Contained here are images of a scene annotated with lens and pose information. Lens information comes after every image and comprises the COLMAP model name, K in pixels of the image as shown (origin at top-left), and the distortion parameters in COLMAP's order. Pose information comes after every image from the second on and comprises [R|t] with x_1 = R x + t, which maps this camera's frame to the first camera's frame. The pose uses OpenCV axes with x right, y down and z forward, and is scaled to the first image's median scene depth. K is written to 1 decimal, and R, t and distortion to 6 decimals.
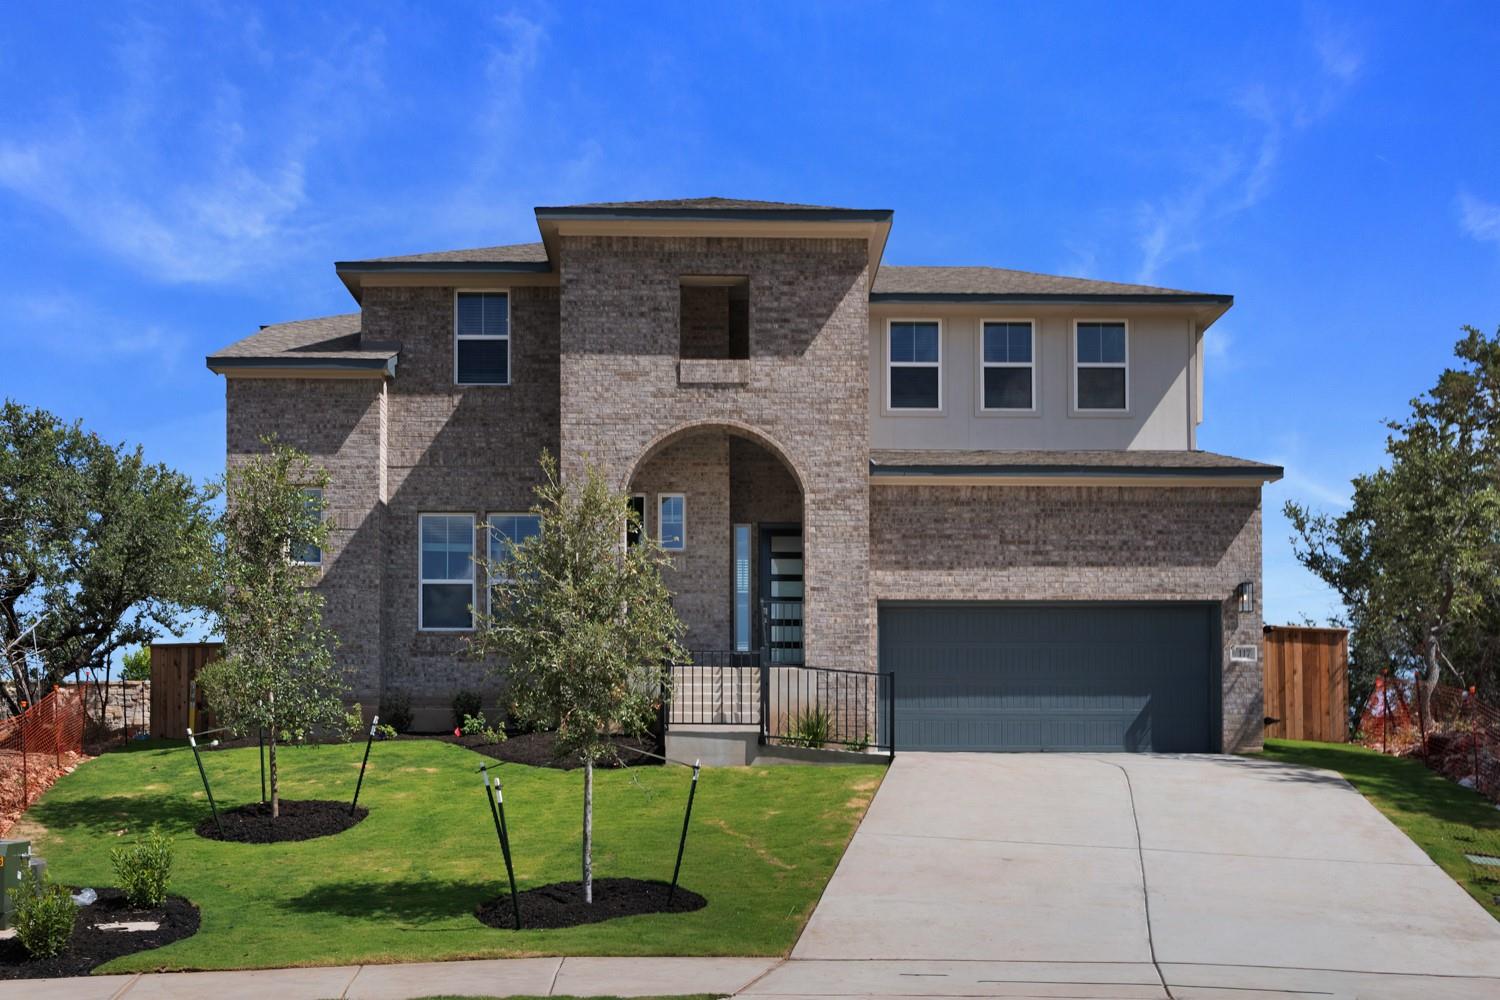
lens RADIAL K [[1092.2, 0, 750.8], [0, 1092.2, 453.3], [0, 0, 1]] dist [0.002342, 0.000923]
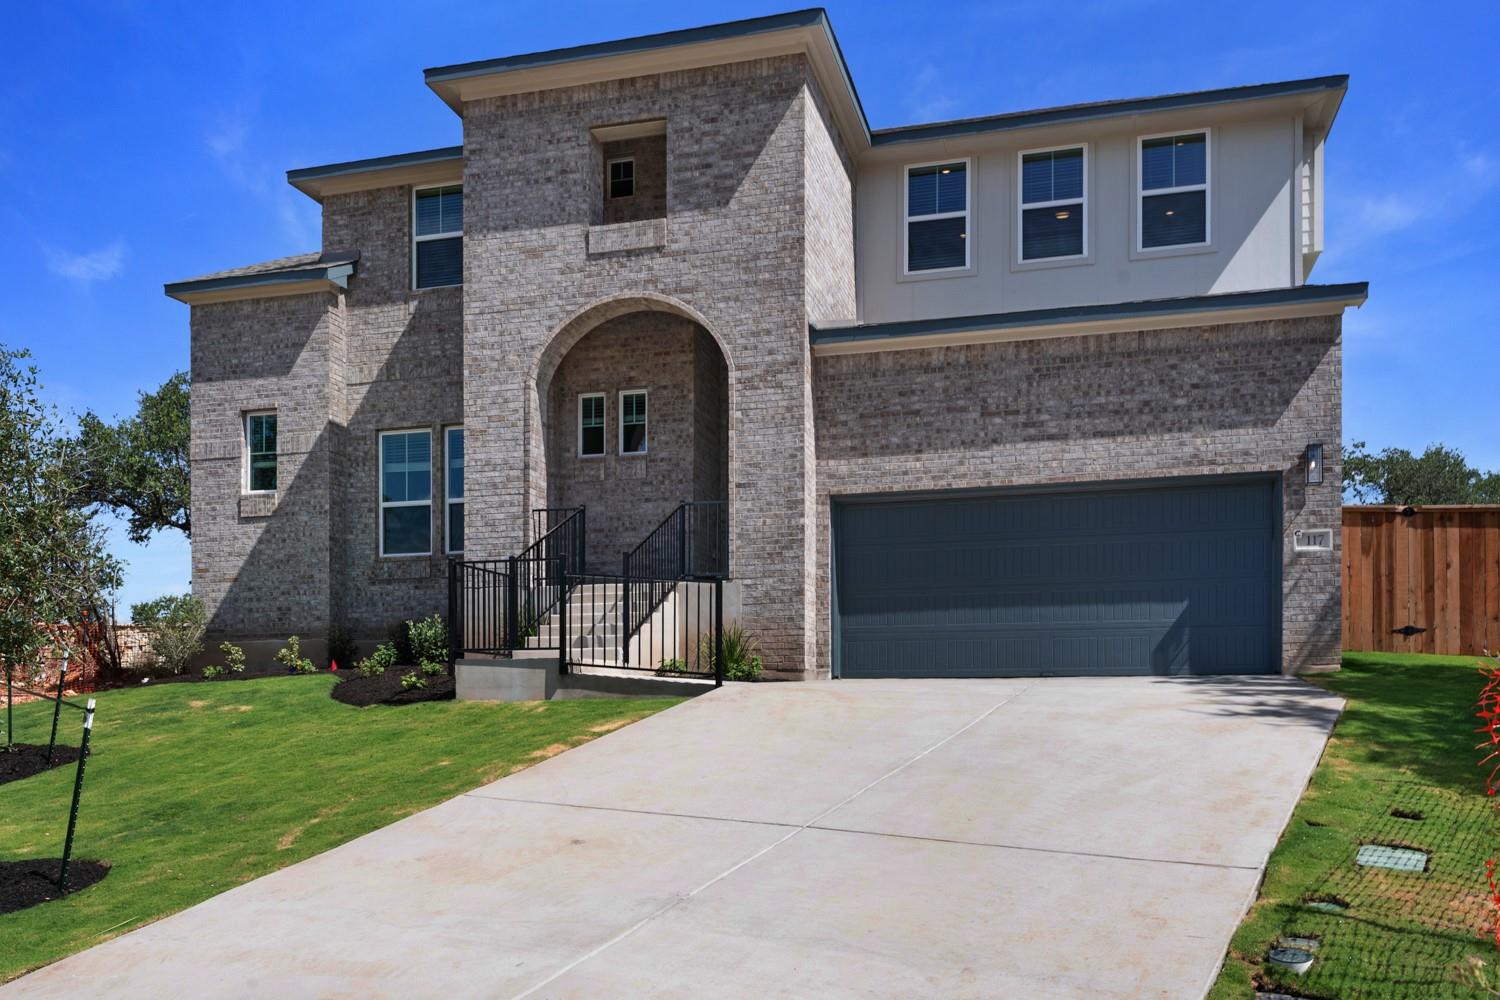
lens RADIAL K [[1092.2, 0, 750.8], [0, 1092.2, 453.3], [0, 0, 1]] dist [0.002342, 0.000923]
pose [[0.971819, -0.062025, -0.227423, 0.236482], [0.075988, 0.995691, 0.053154, 0.052948], [0.223146, -0.068938, 0.972344, 0.189281]]
